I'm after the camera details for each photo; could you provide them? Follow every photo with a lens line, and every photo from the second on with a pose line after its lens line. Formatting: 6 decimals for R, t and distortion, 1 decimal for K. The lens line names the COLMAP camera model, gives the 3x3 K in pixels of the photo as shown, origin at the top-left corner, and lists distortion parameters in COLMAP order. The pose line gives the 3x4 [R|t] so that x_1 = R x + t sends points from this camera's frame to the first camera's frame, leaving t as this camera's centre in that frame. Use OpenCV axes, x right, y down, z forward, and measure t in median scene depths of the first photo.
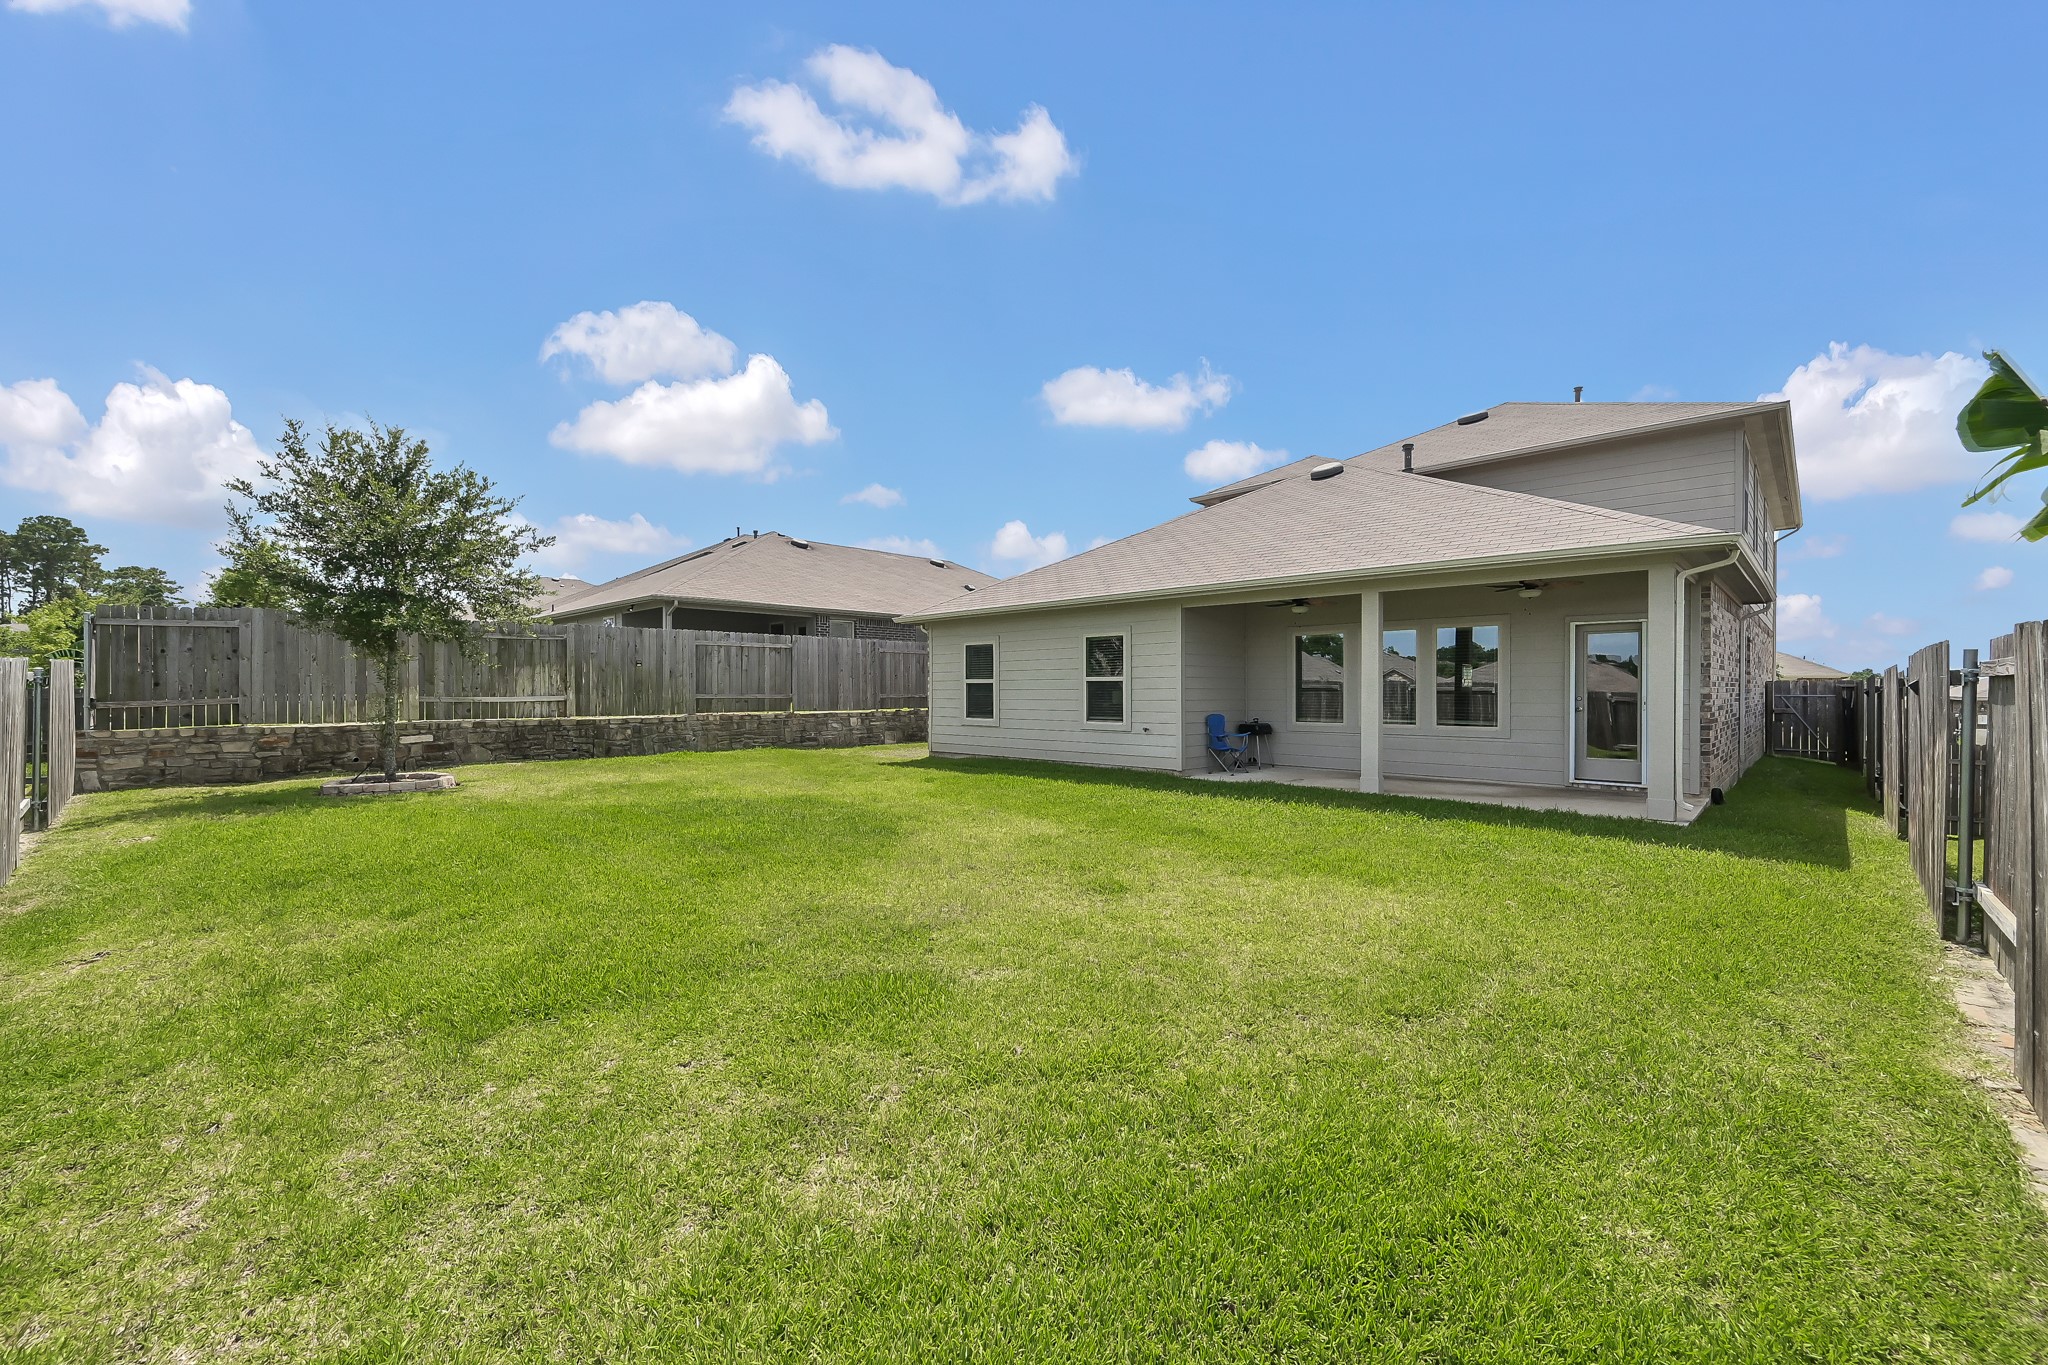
lens RADIAL K [[810.1, 0, 1025.4], [0, 810.1, 689.7], [0, 0, 1]] dist [-0.000259, 0.000187]
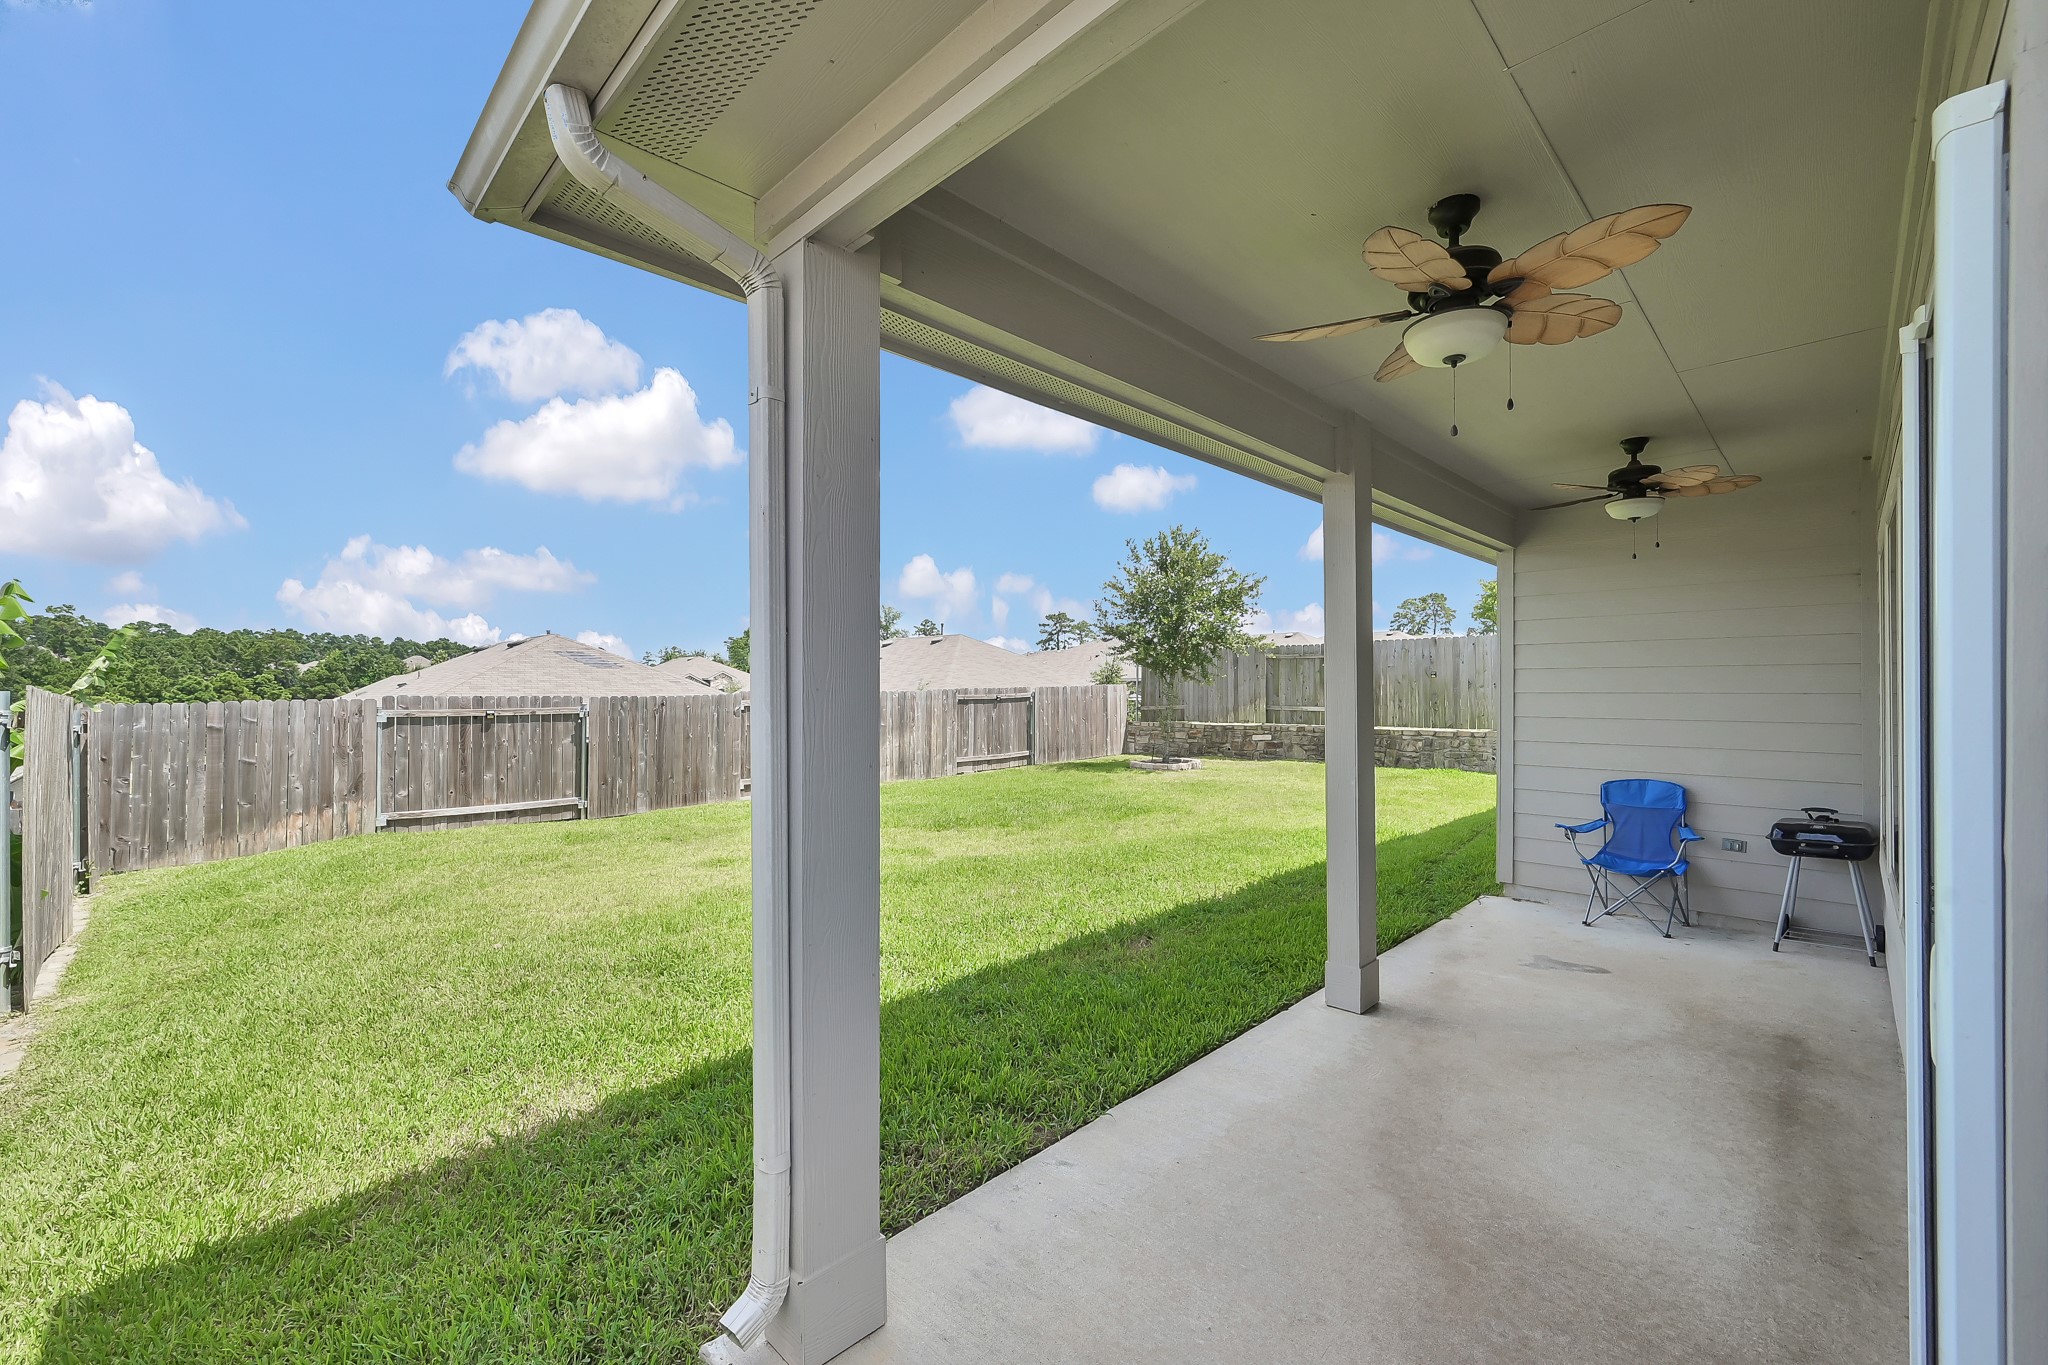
lens RADIAL K [[810.1, 0, 1025.3], [0, 810.1, 686.5], [0, 0, 1]] dist [-0.000259, 0.000187]
pose [[0.006469, -0.005192, -0.999966, 0.564279], [0.003367, 0.999981, -0.005170, -0.017023], [0.999973, -0.003334, 0.006486, 0.581590]]
